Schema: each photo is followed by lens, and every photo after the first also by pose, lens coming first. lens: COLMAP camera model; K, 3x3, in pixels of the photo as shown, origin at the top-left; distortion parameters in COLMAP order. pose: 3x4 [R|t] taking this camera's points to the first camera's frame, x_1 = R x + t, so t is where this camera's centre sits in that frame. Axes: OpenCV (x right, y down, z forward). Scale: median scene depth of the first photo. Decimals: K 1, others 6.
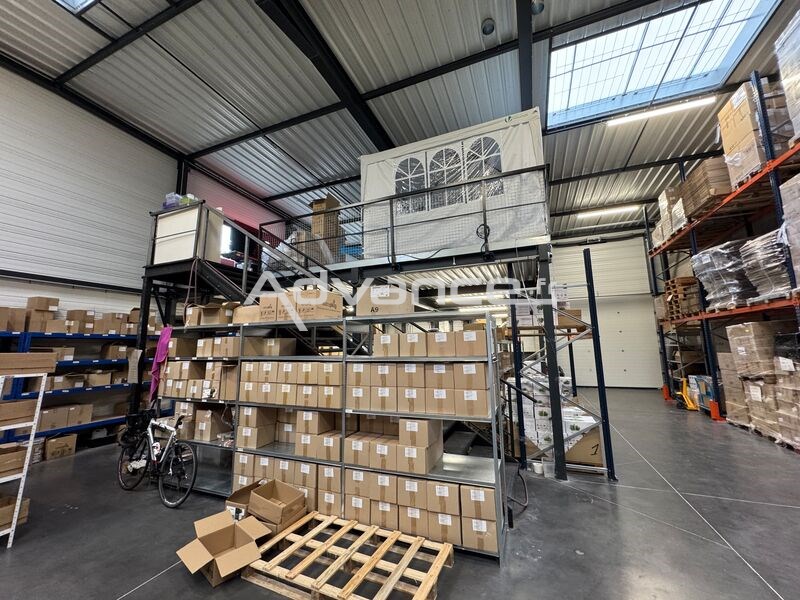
lens RADIAL K [[320.8, 0, 401.3], [0, 320.8, 300.6], [0, 0, 1]] dist [-0.004305, 0.000415]
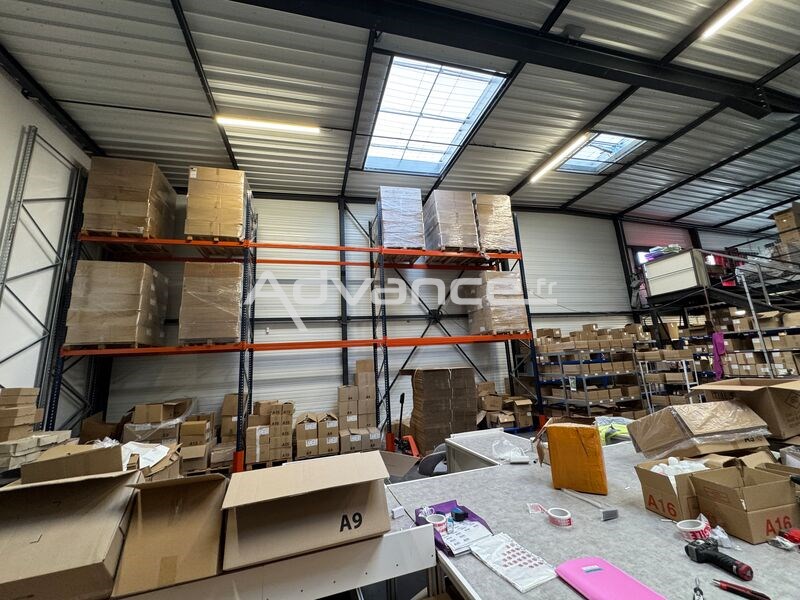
lens RADIAL K [[320.8, 0, 397.7], [0, 320.8, 297.0], [0, 0, 1]] dist [-0.004305, 0.000415]
pose [[0.611336, -0.178847, -0.770897, -0.447920], [0.162664, 0.981726, -0.098763, -0.205668], [0.774473, -0.065020, 0.629256, -1.306523]]
